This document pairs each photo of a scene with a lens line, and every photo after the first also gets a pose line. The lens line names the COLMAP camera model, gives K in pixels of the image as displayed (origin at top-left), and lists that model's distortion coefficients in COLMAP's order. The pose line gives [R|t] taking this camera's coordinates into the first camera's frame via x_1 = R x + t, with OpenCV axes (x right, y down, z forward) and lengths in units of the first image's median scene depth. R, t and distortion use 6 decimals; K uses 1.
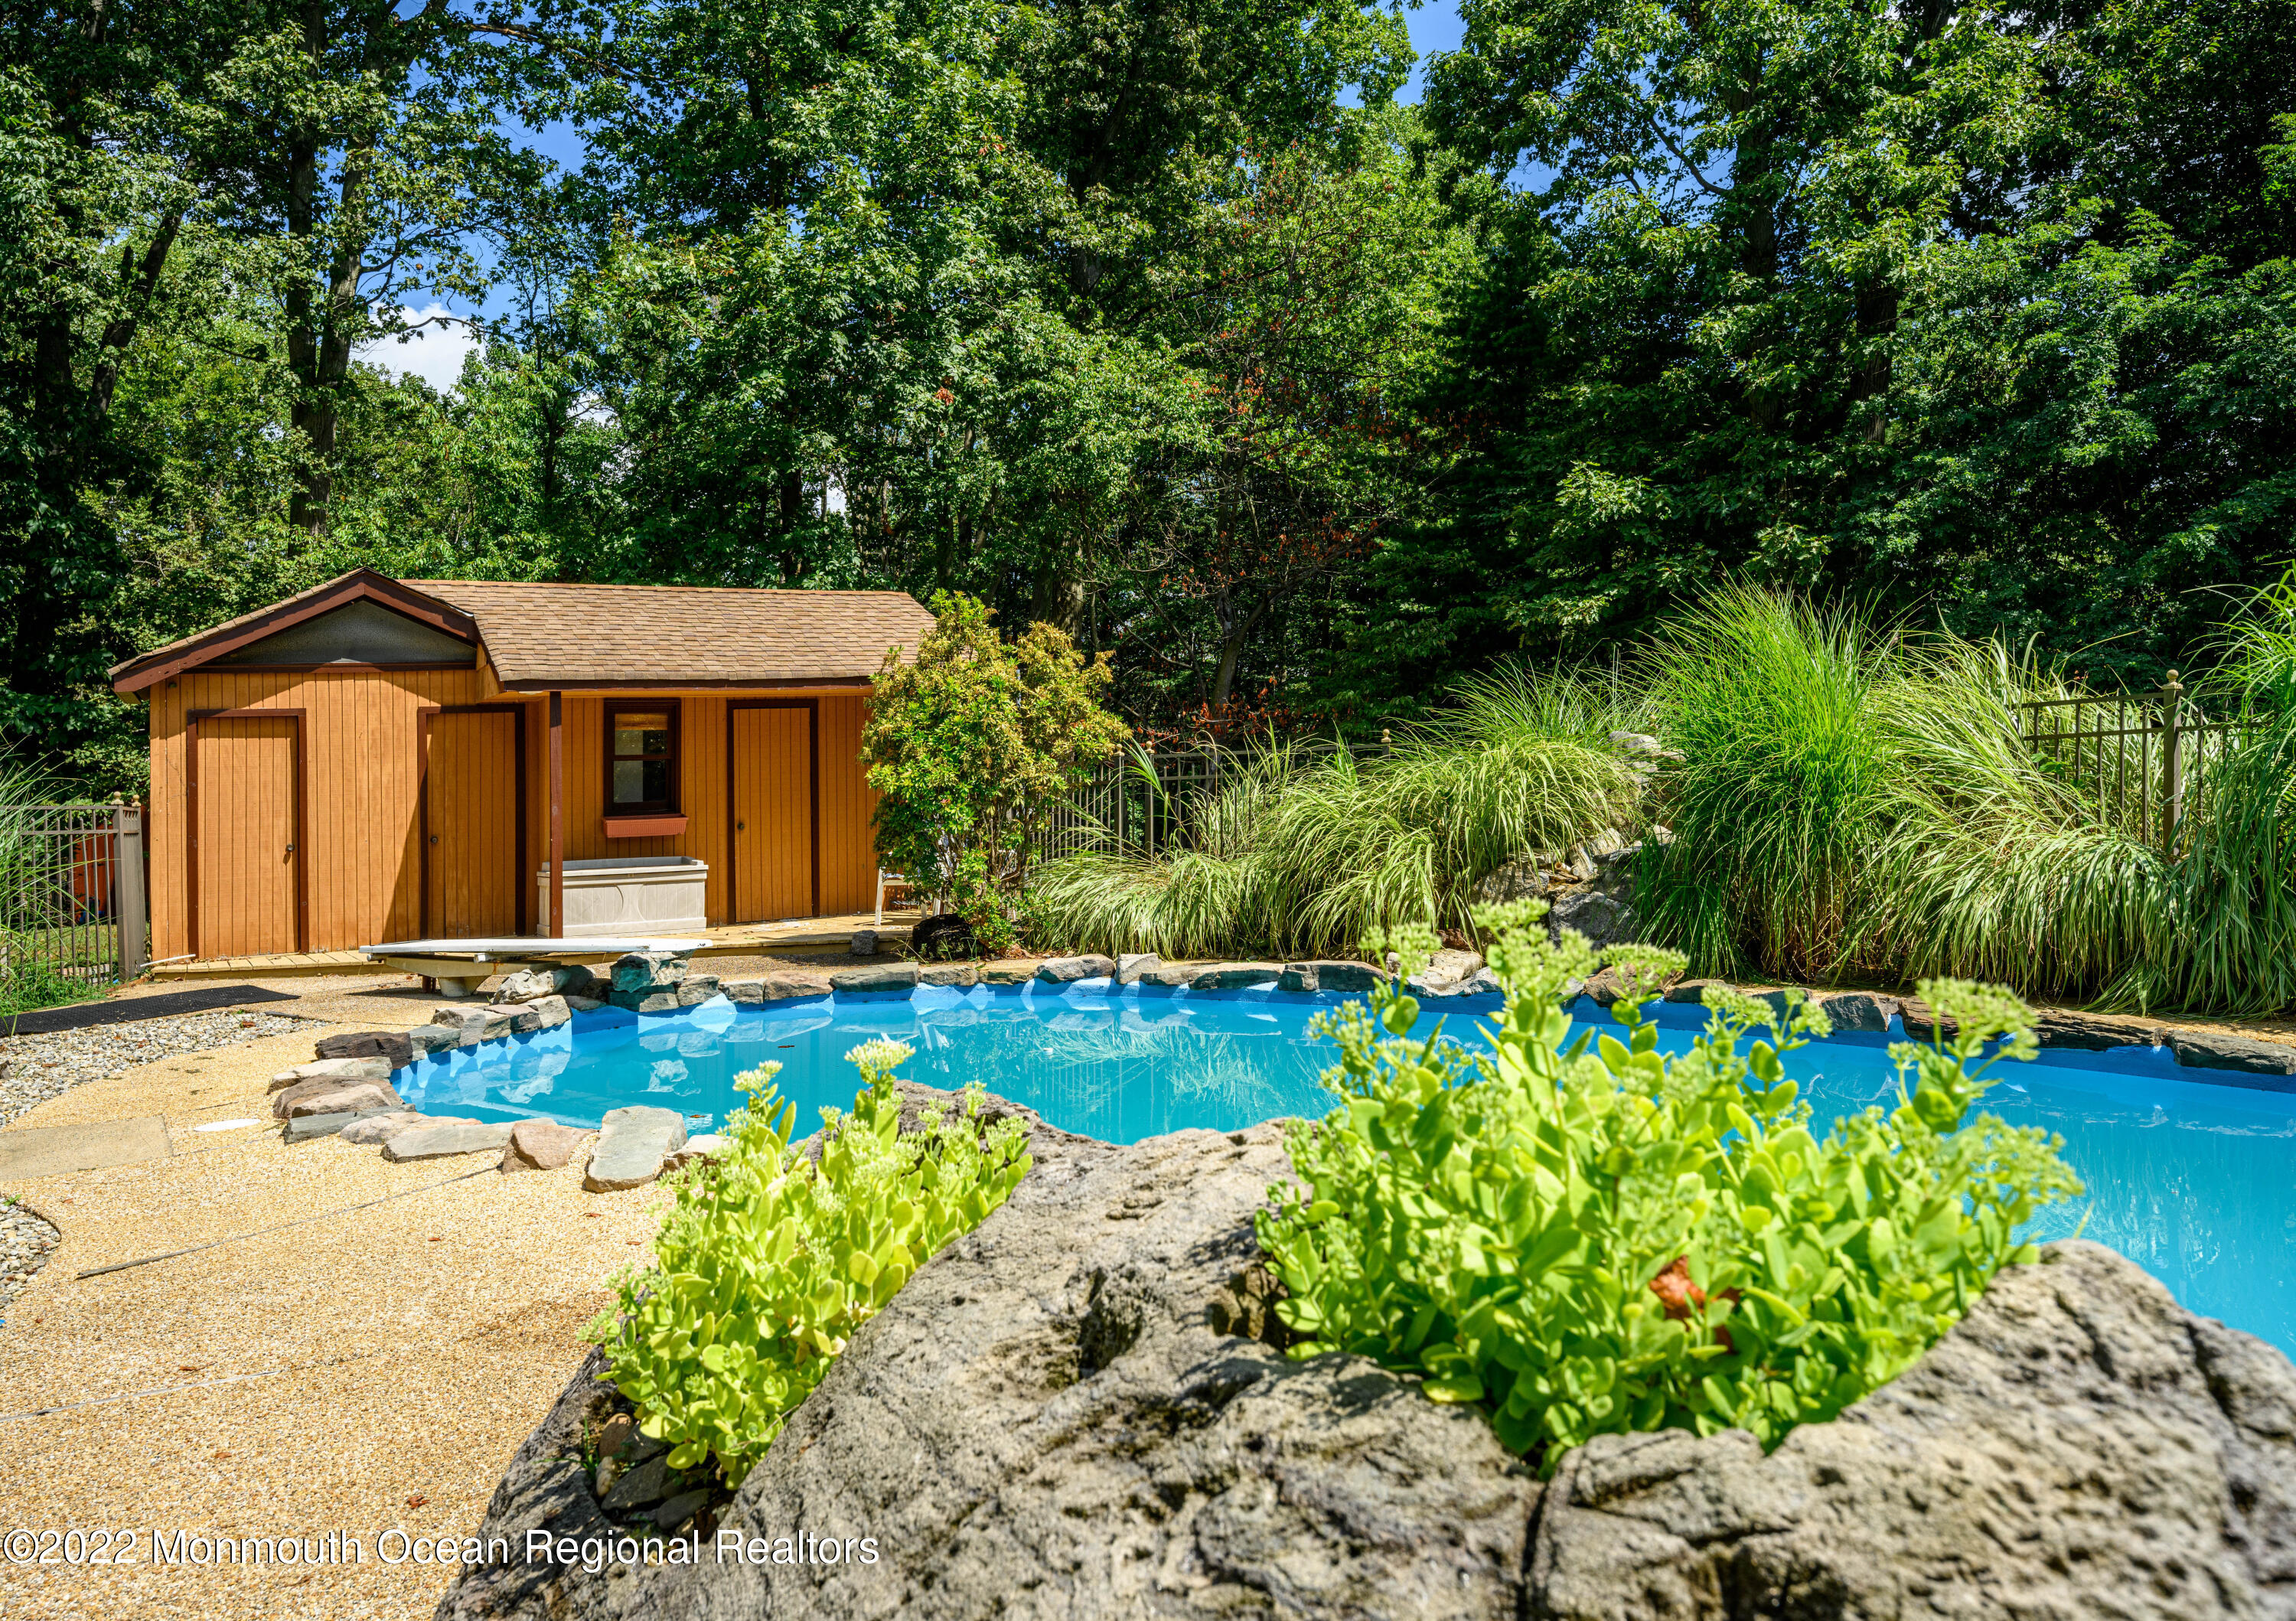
lens RADIAL K [[1621.1, 0, 1148.0], [0, 1621.1, 810.5], [0, 0, 1]] dist [-0.008035, 0.007203]
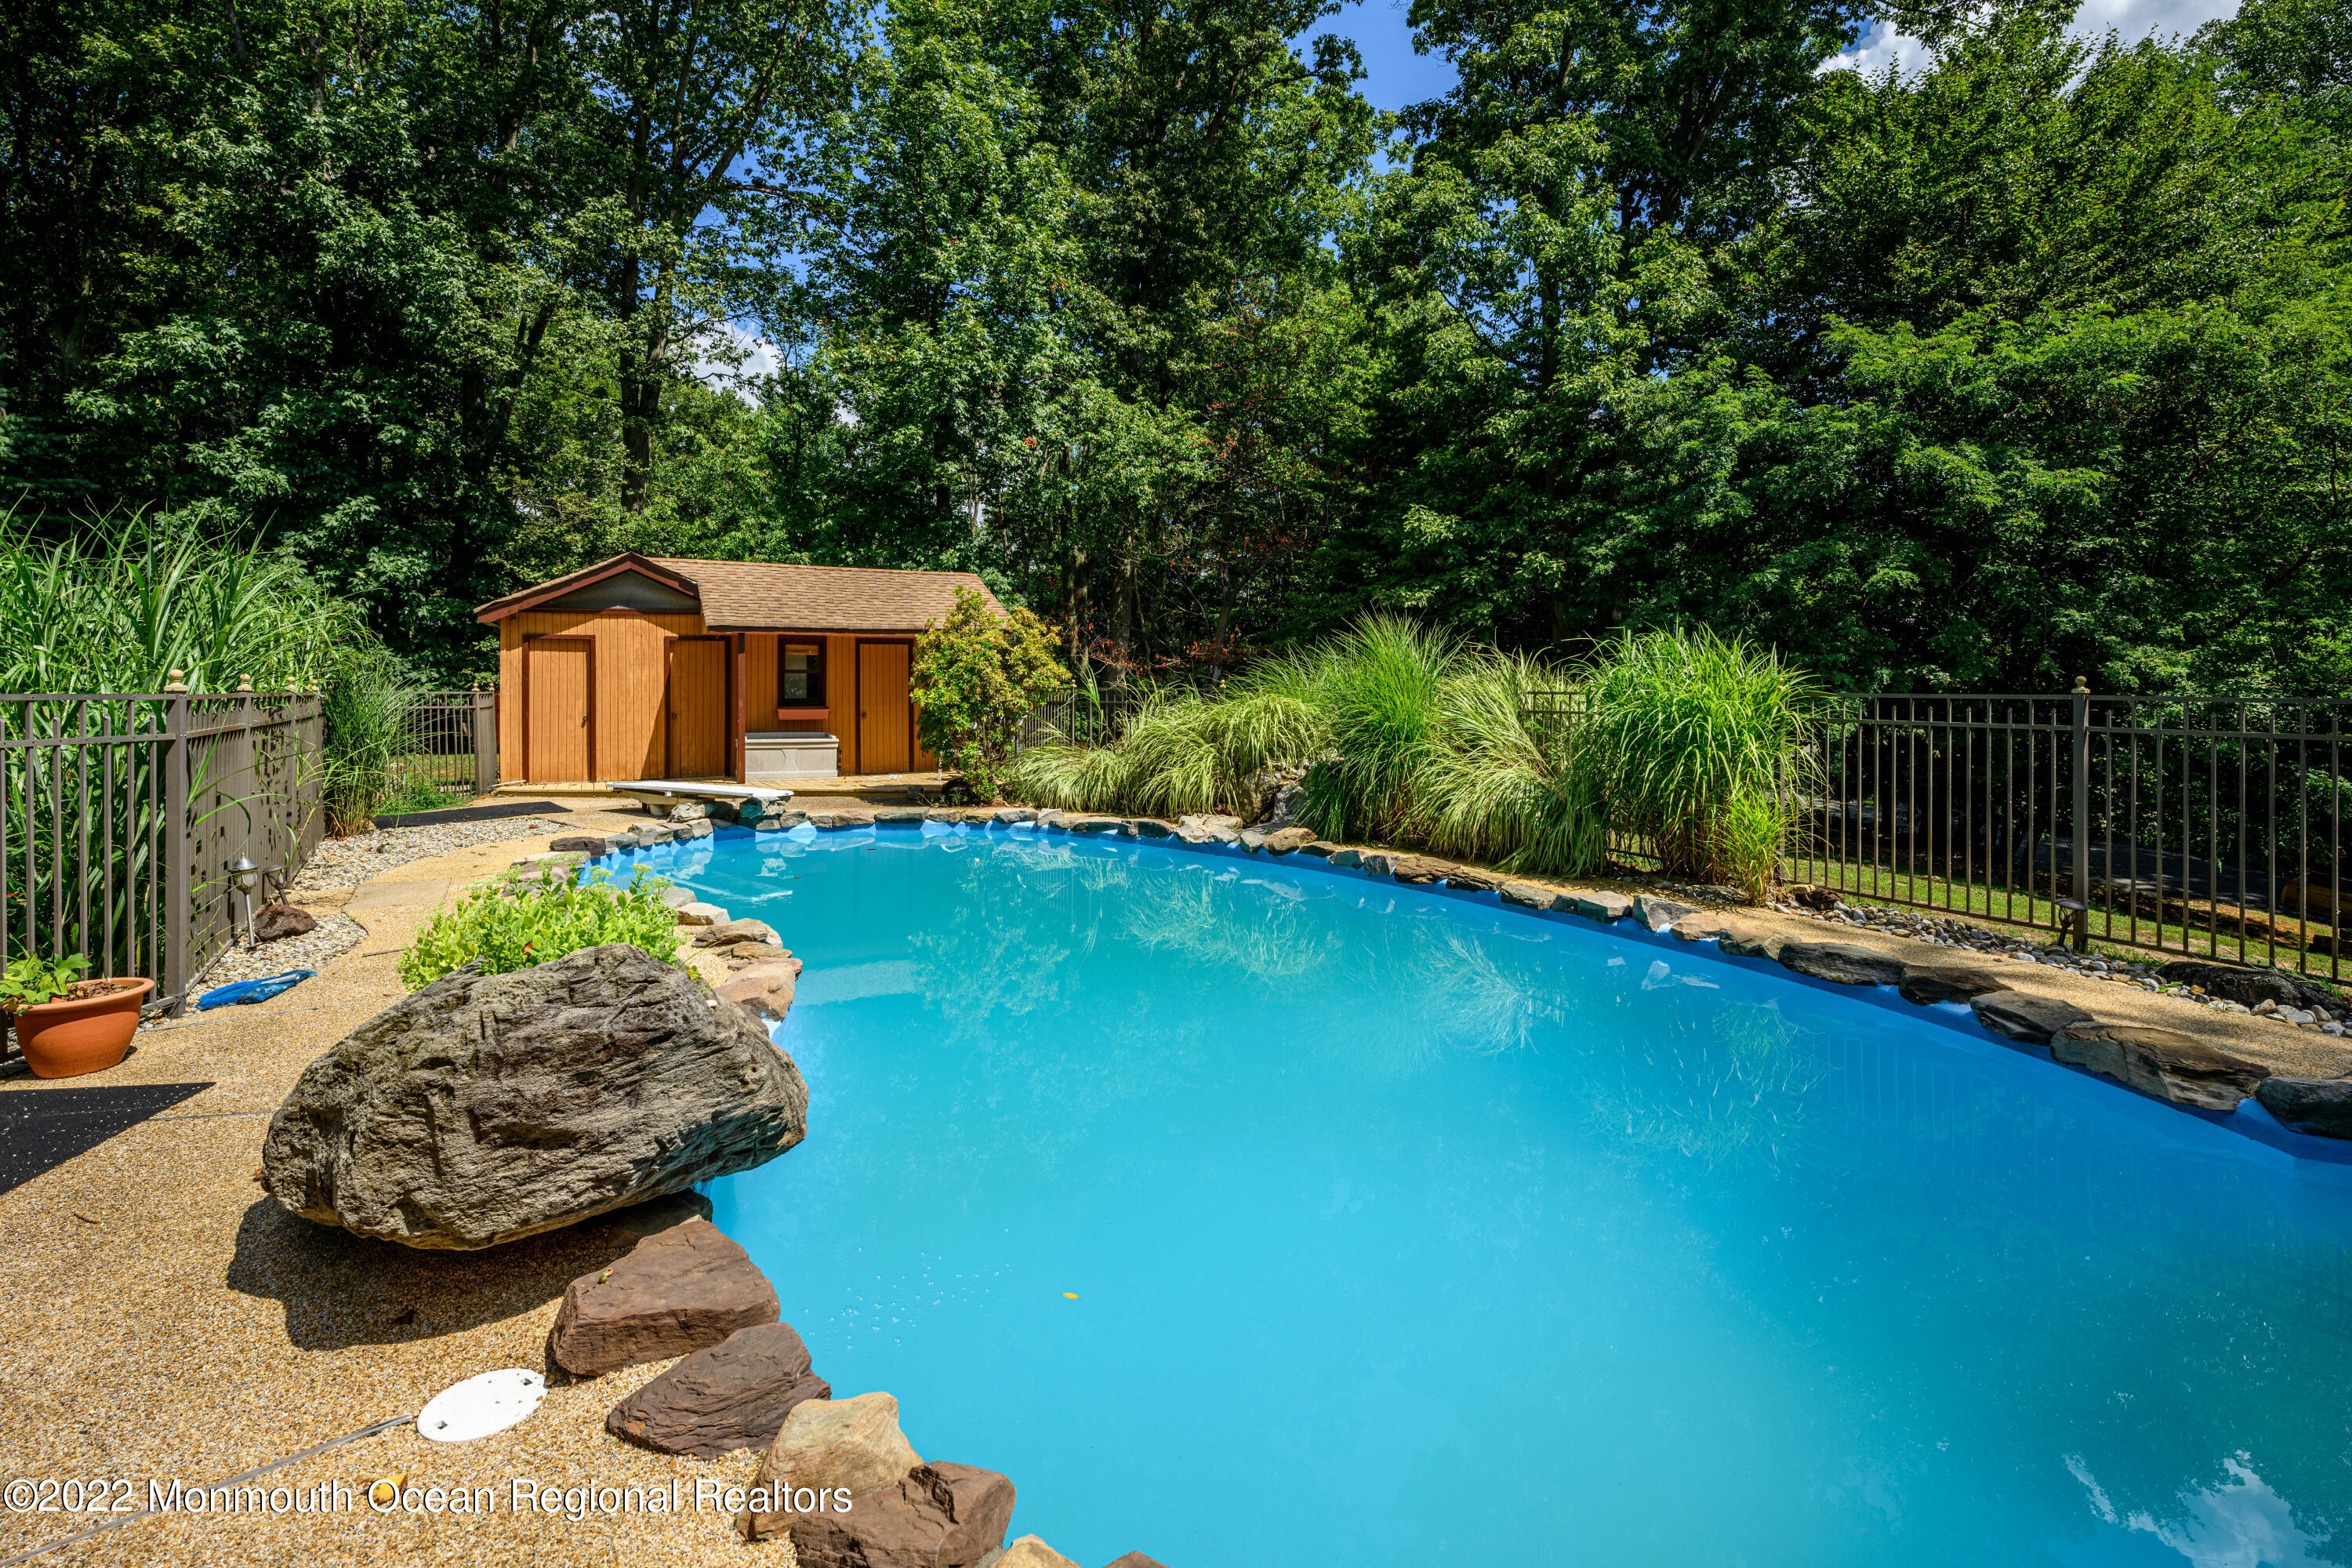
lens RADIAL K [[1072.2, 0, 1176.8], [0, 1072.2, 740.7], [0, 0, 1]] dist [-0.000338, -0.000326]
pose [[0.998850, 0.044035, -0.018957, 0.094903], [-0.043331, 0.998410, 0.036057, -0.019733], [0.020515, -0.035195, 0.999170, -0.083326]]
